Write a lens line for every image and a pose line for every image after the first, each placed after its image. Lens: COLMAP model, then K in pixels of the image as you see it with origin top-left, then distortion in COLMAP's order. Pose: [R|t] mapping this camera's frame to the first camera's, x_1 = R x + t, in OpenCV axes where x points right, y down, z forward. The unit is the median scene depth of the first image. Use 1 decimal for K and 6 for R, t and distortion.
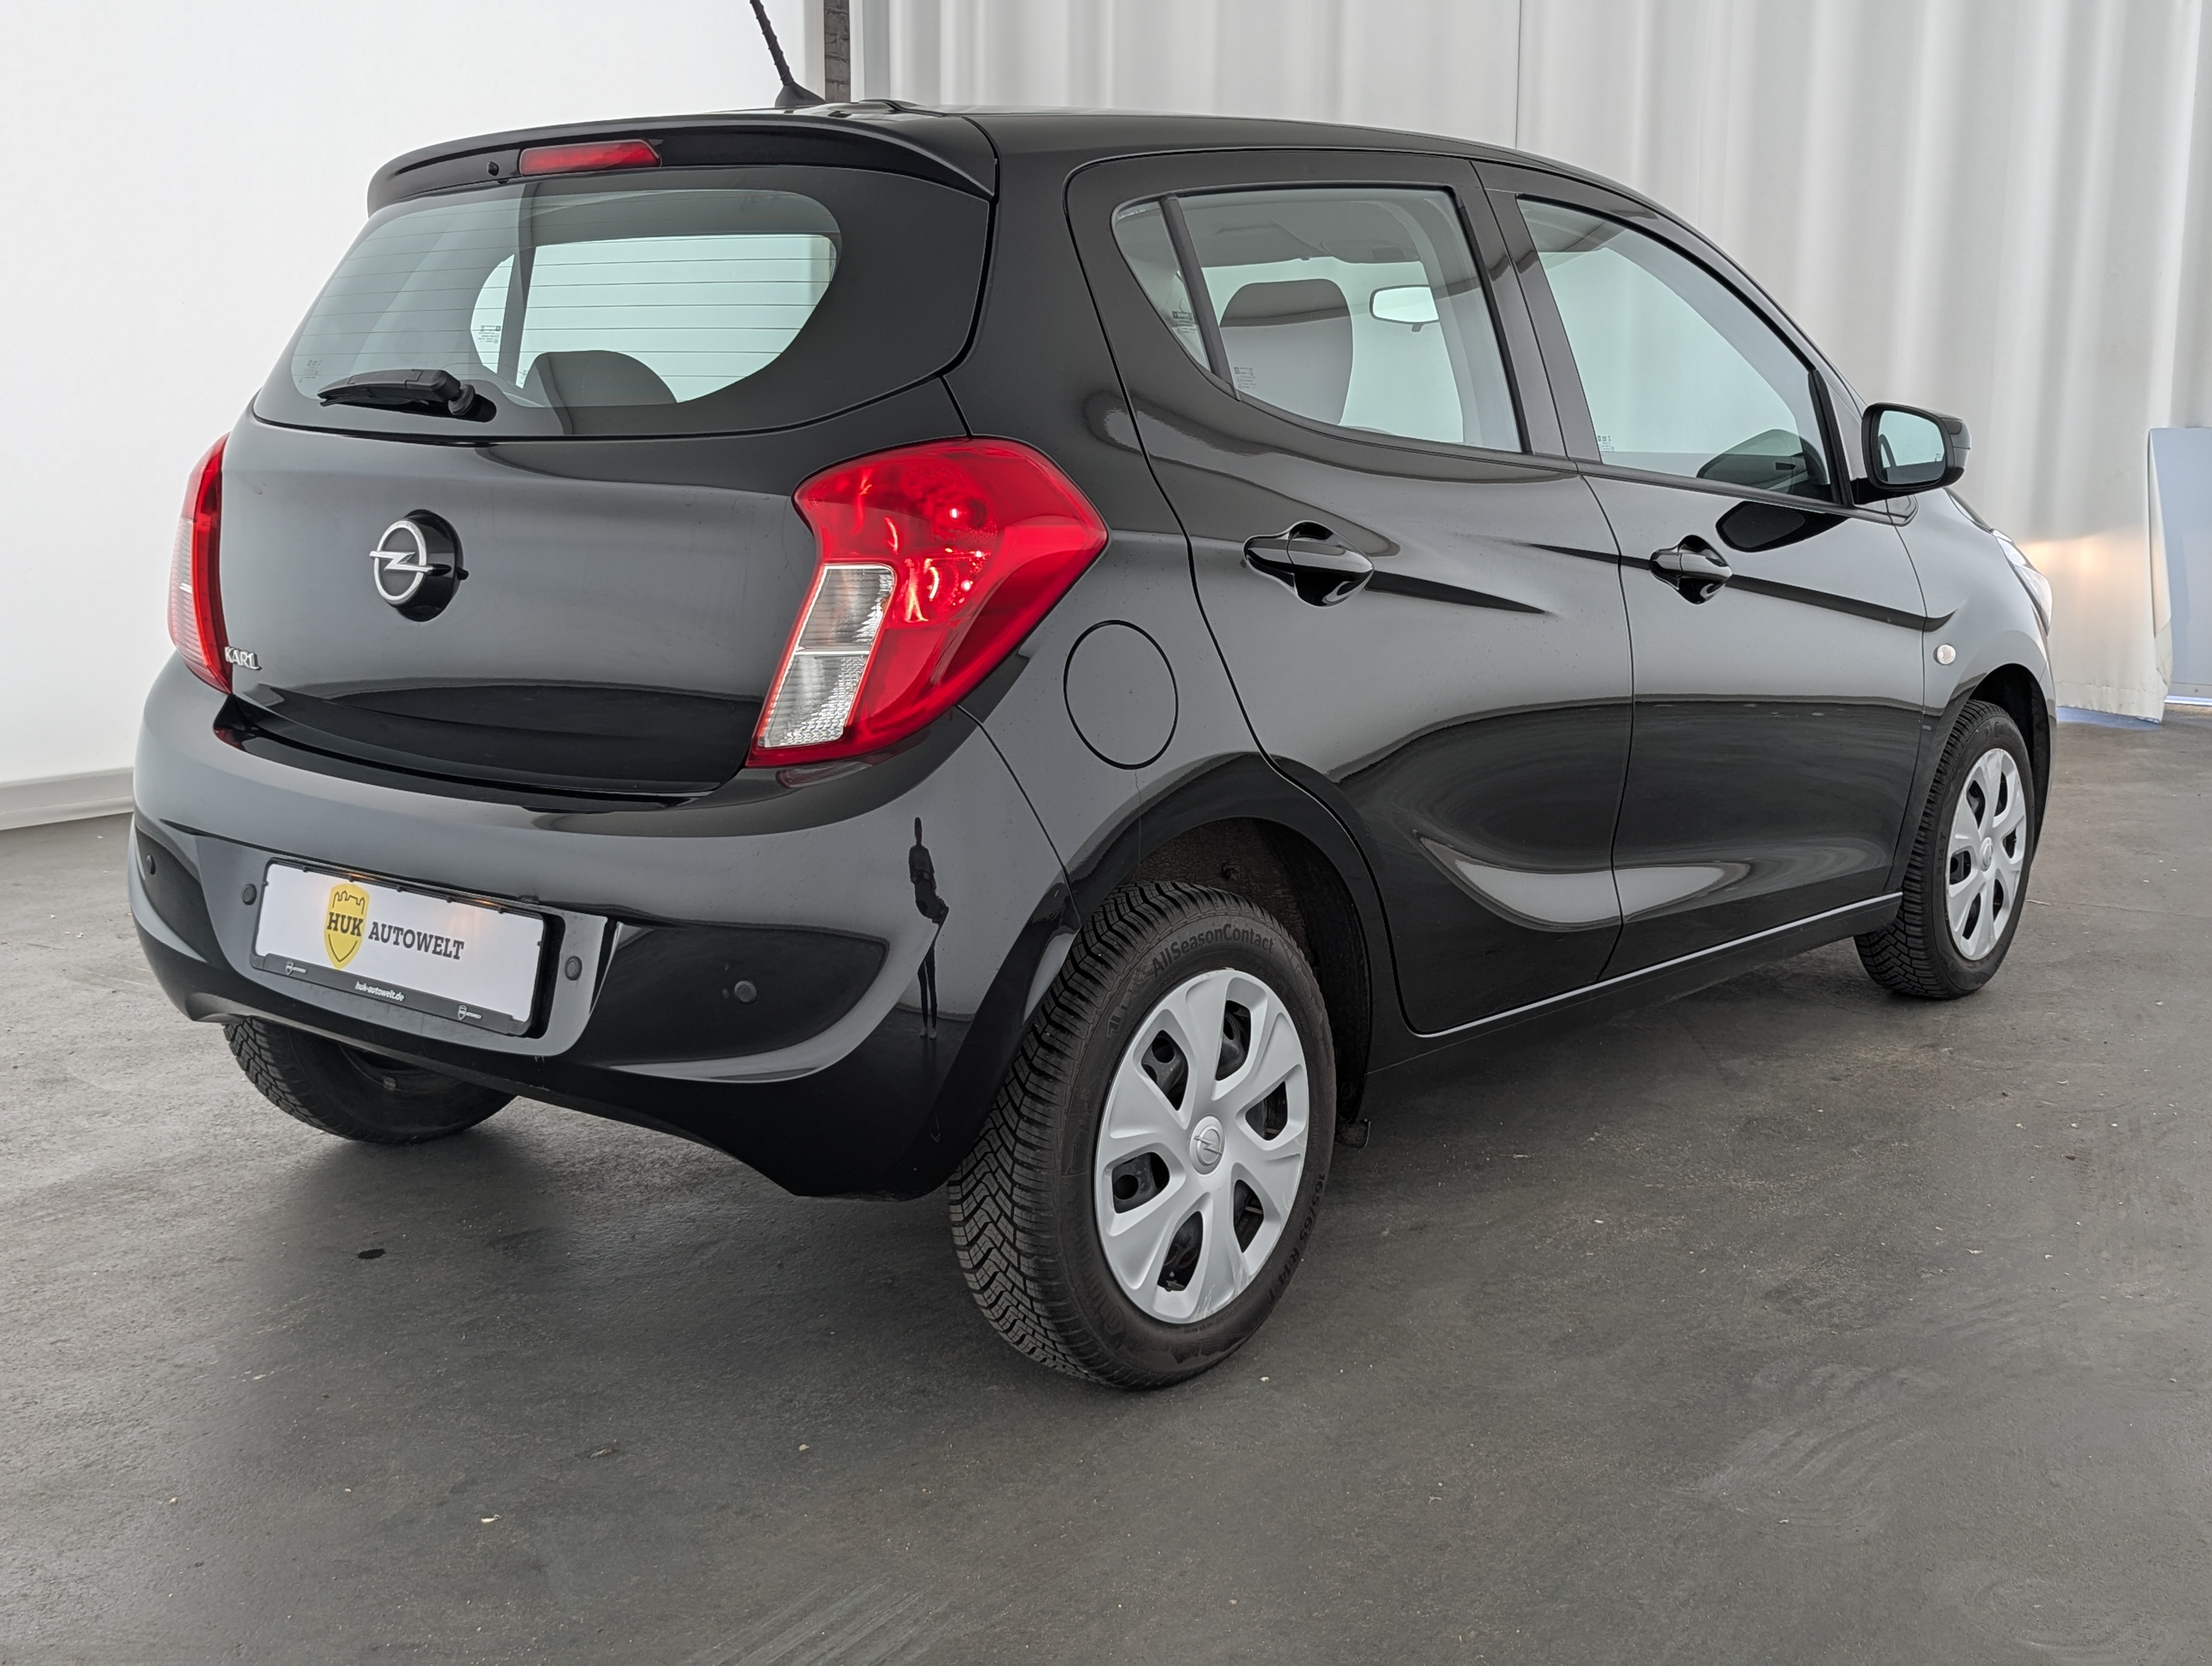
lens RADIAL K [[2370.1, 0, 1117.3], [0, 2370.1, 815.1], [0, 0, 1]] dist [0.106100, 0.000000]
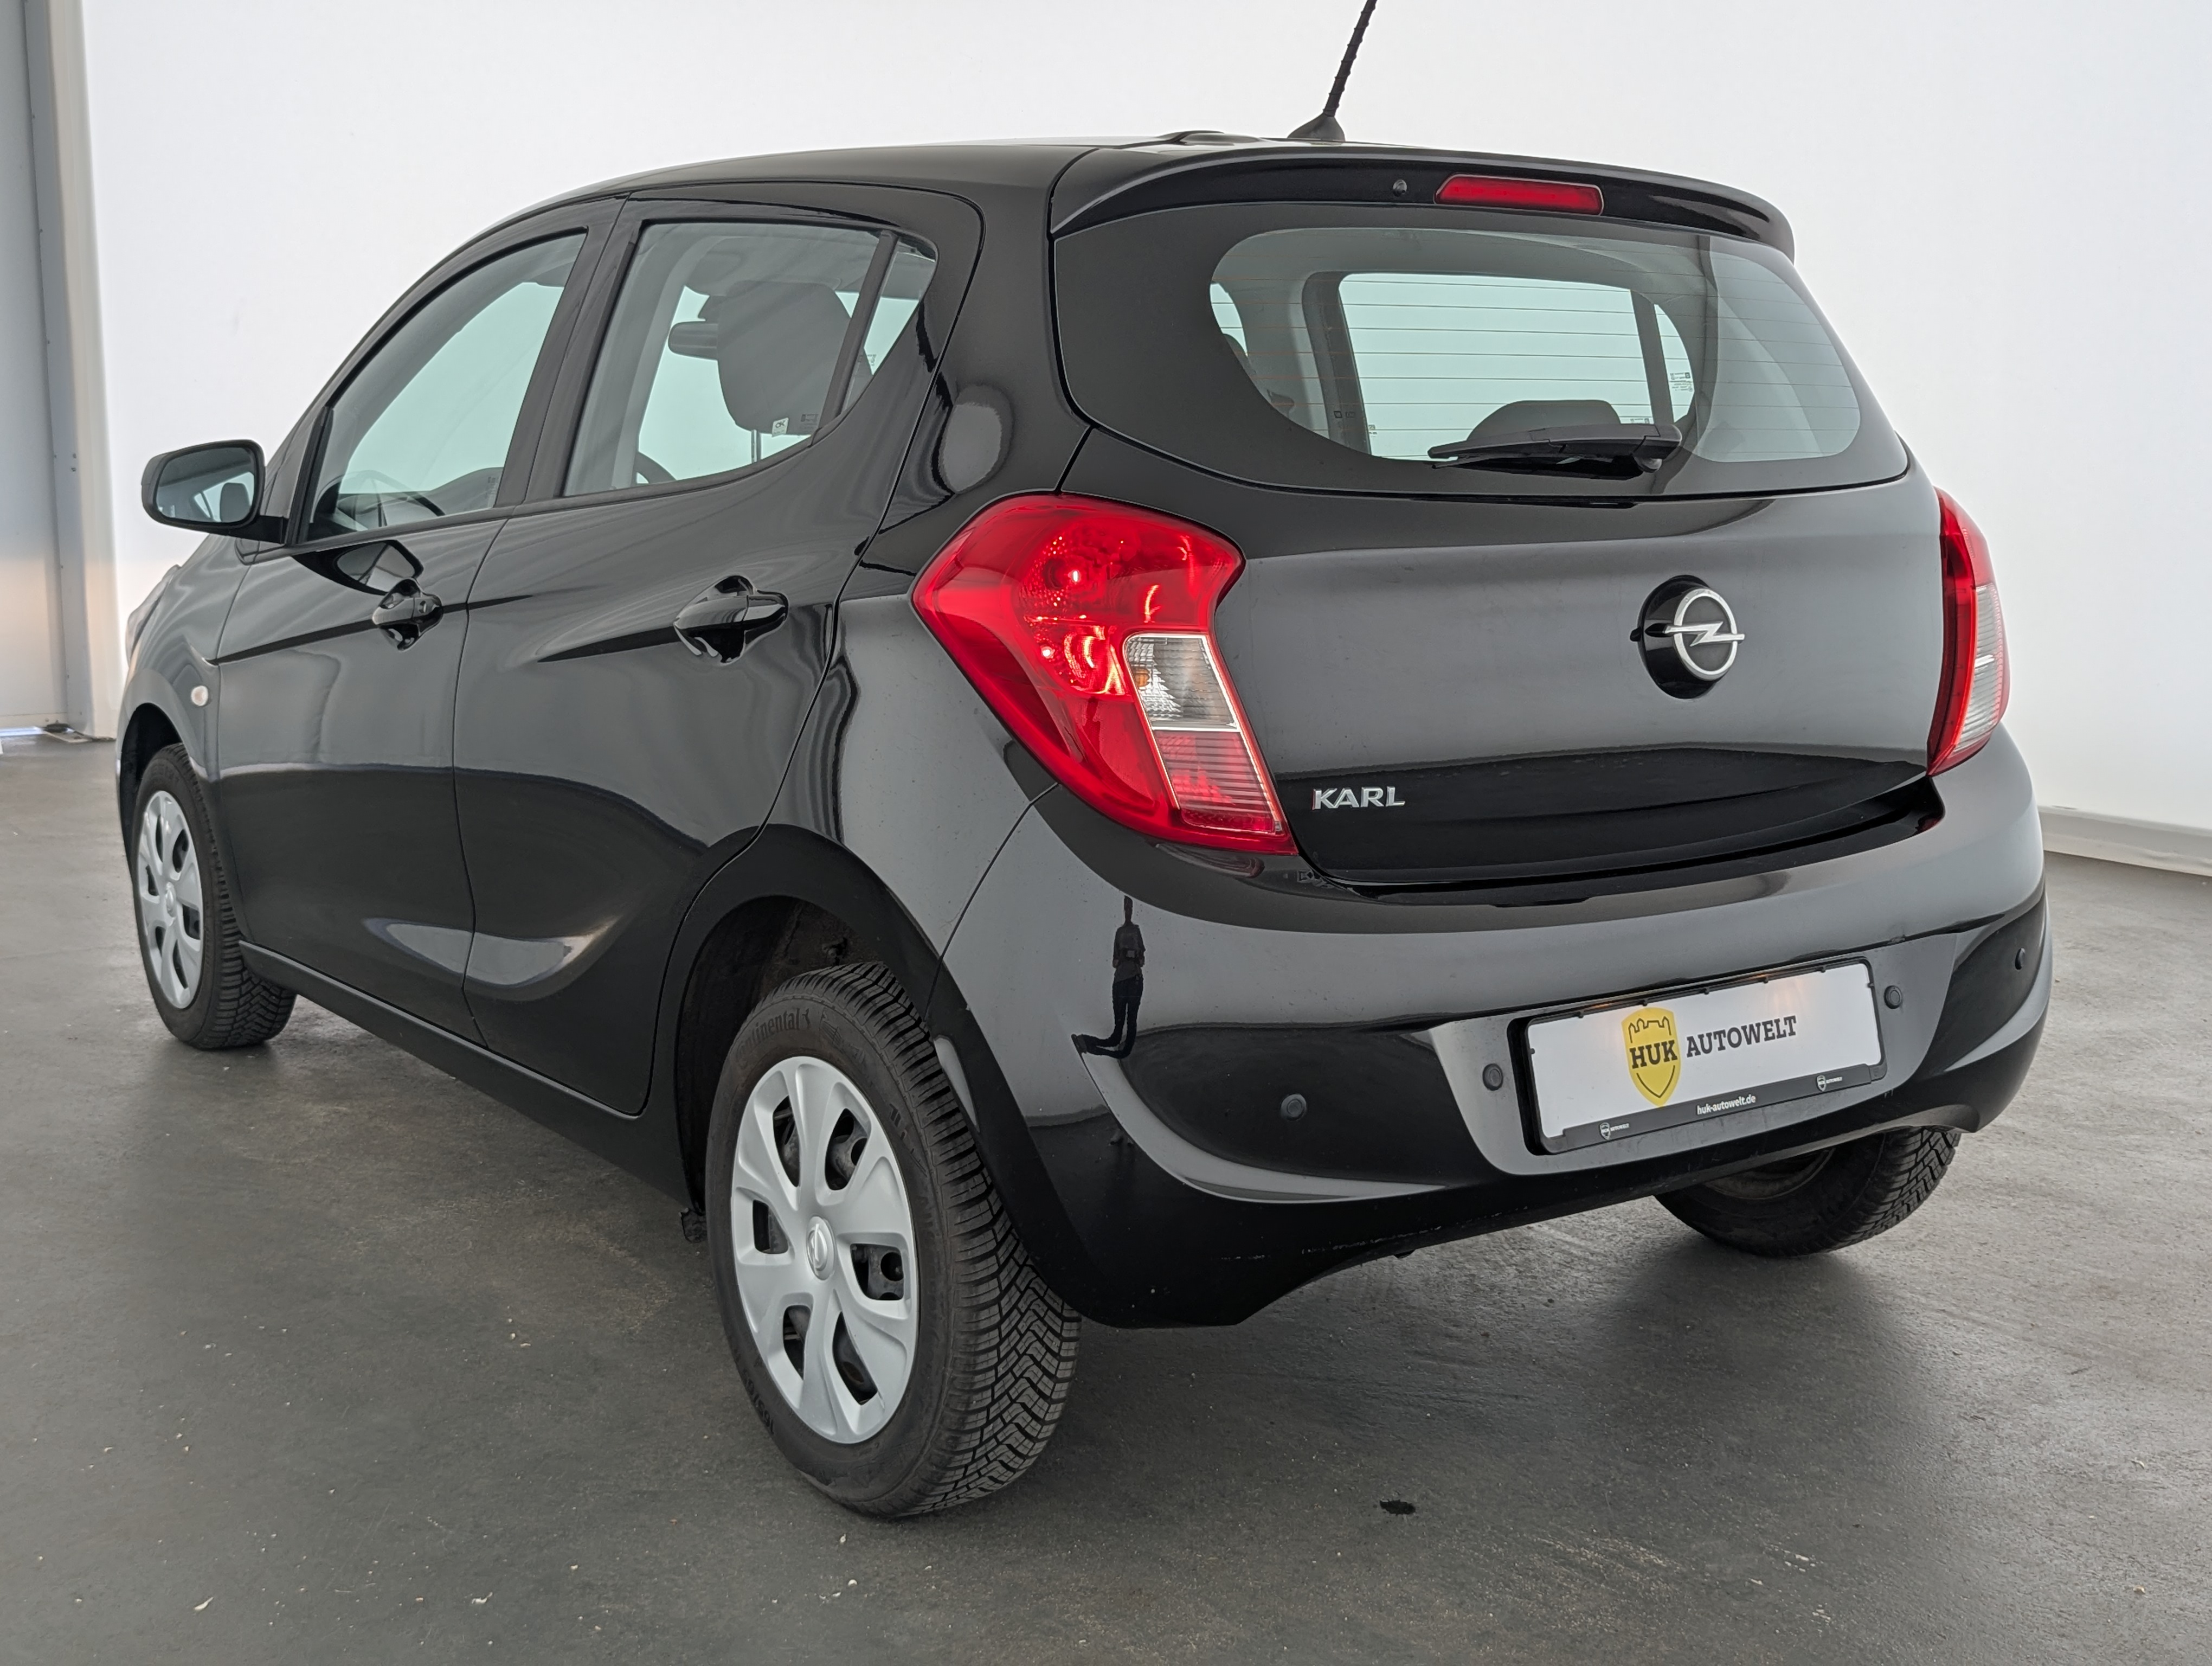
lens RADIAL K [[2370.1, 0, 1026.9], [0, 2370.1, 818.4], [0, 0, 1]] dist [0.106100, 0.000000]
pose [[0.283796, -0.147398, 0.947488, -1.236946], [0.164320, 0.980974, 0.103389, -0.171827], [-0.944700, 0.126350, 0.302617, 0.967766]]
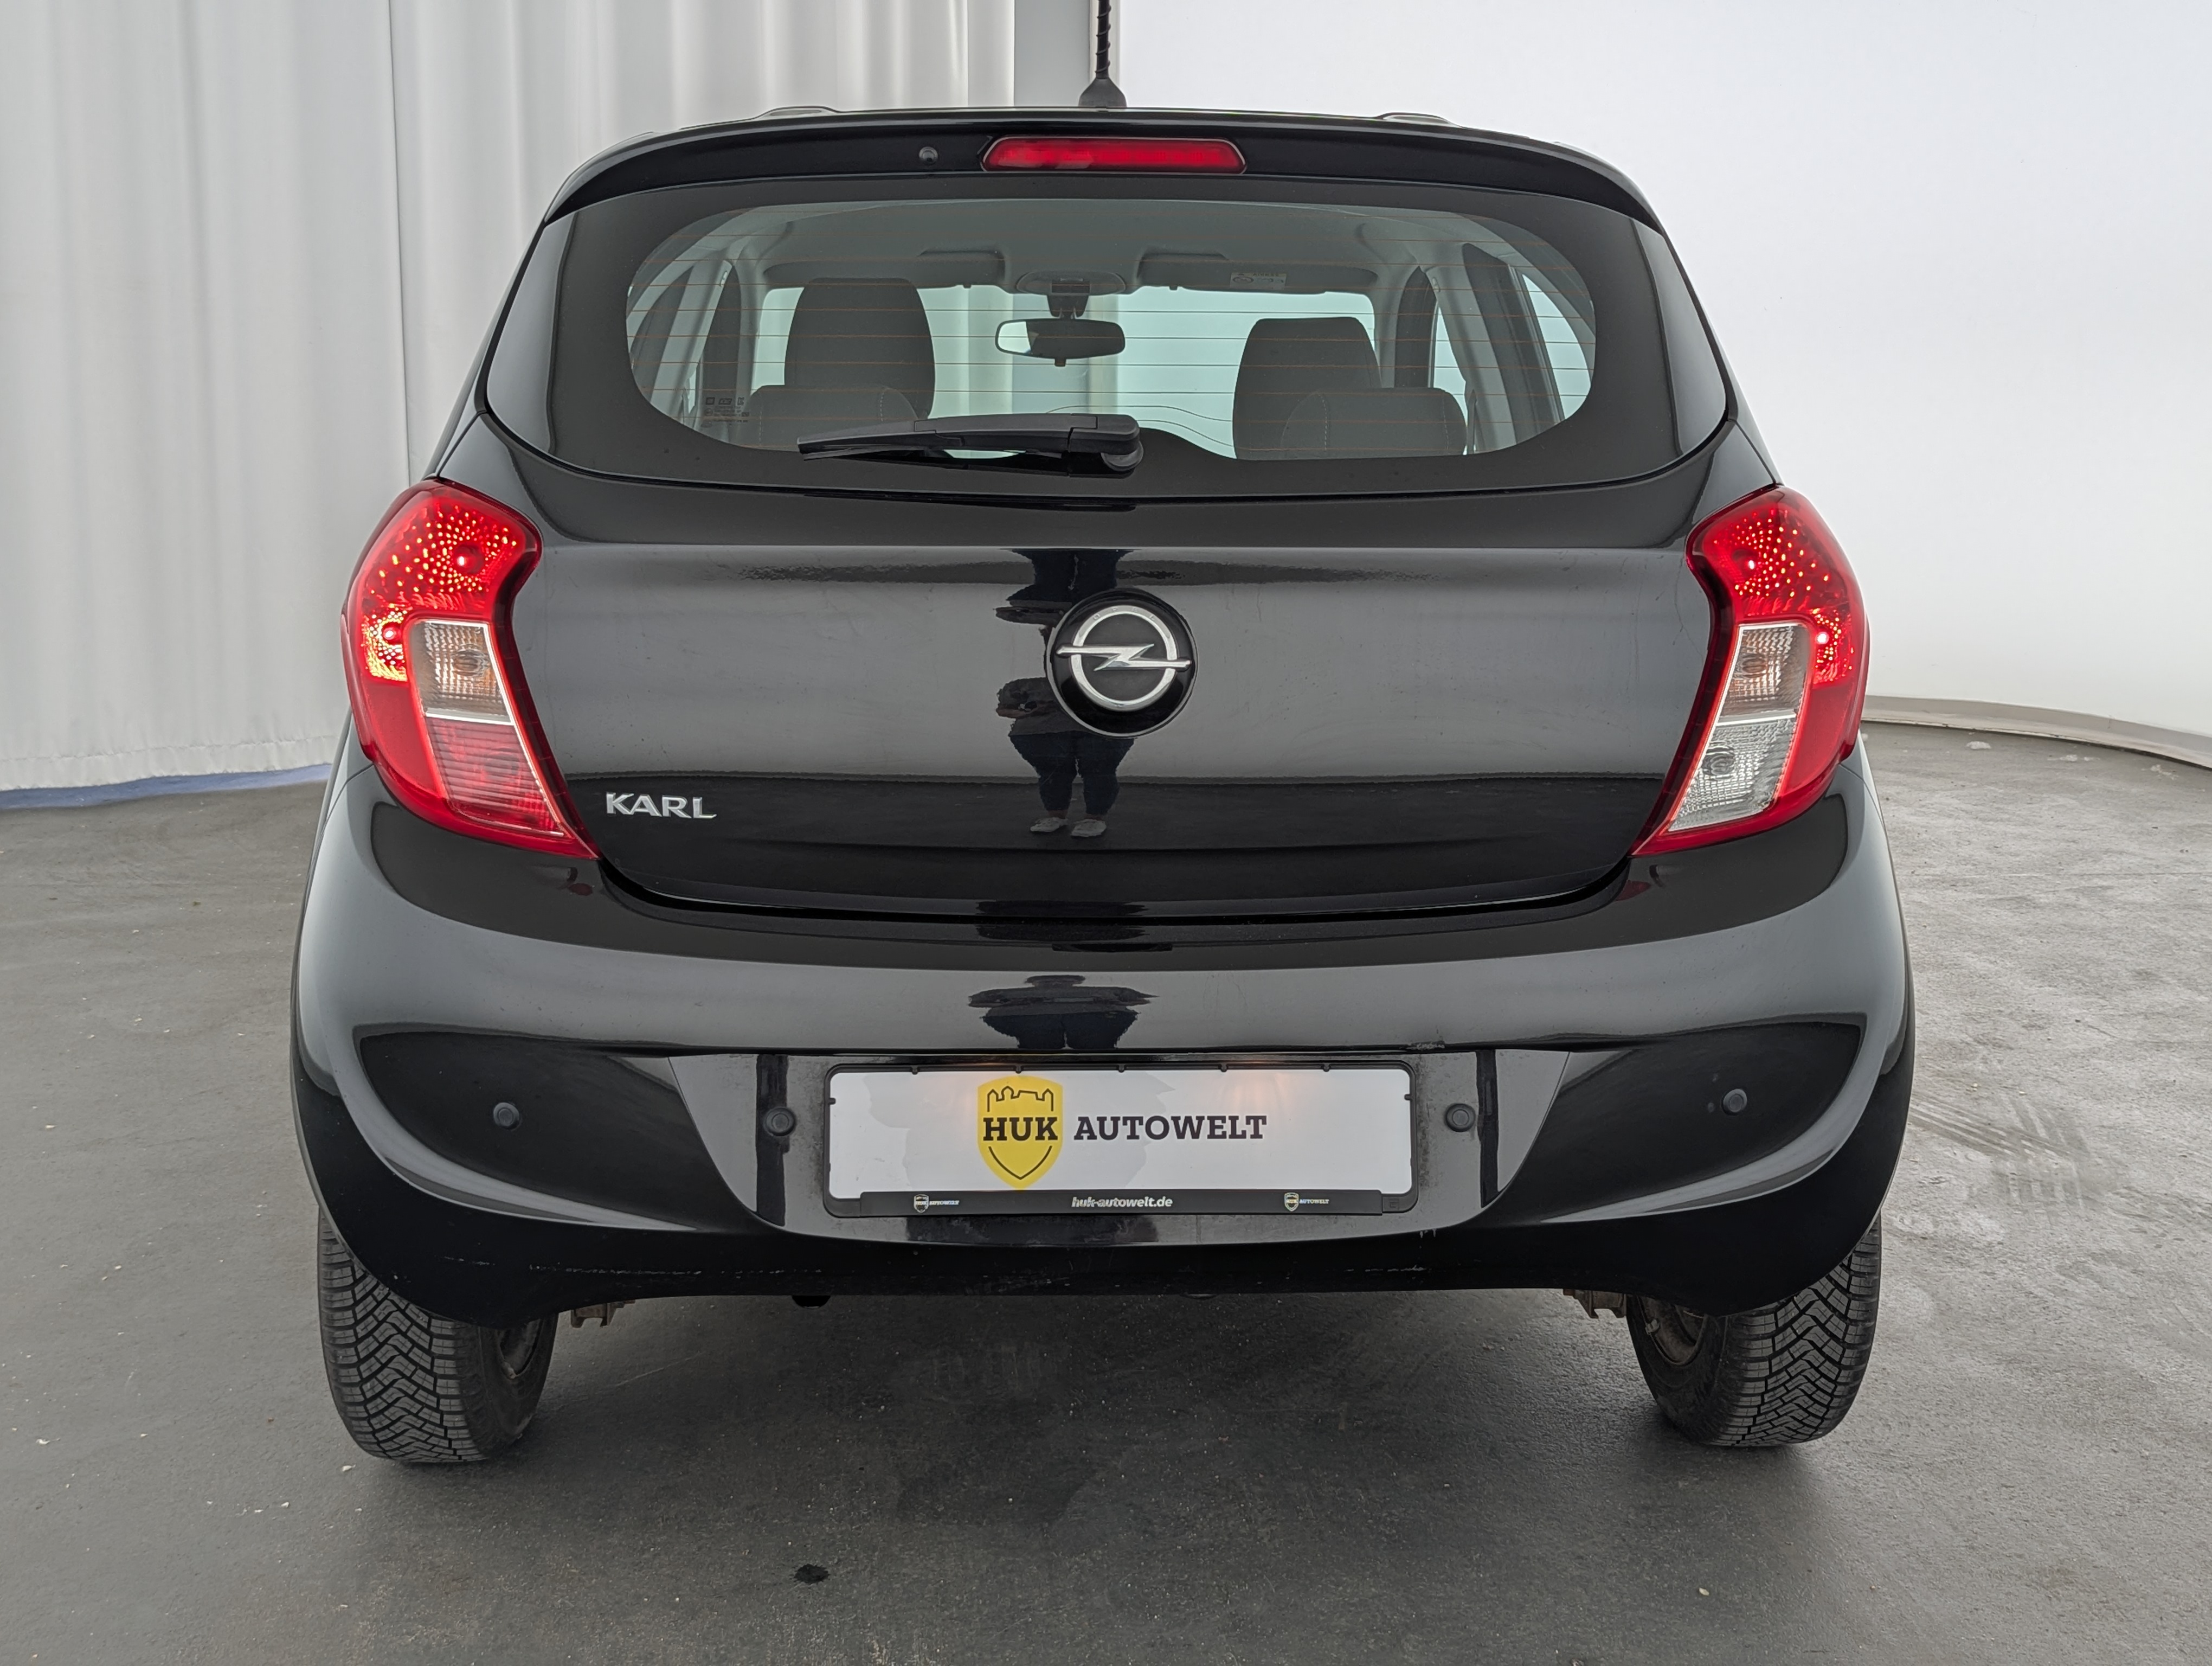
lens RADIAL K [[2370.1, 0, 1094.9], [0, 2370.1, 779.8], [0, 0, 1]] dist [0.106100, 0.000000]
pose [[0.754088, -0.098038, 0.649415, -0.813039], [0.109798, 0.993699, 0.022517, -0.083273], [-0.647531, 0.054324, 0.760101, 0.407077]]
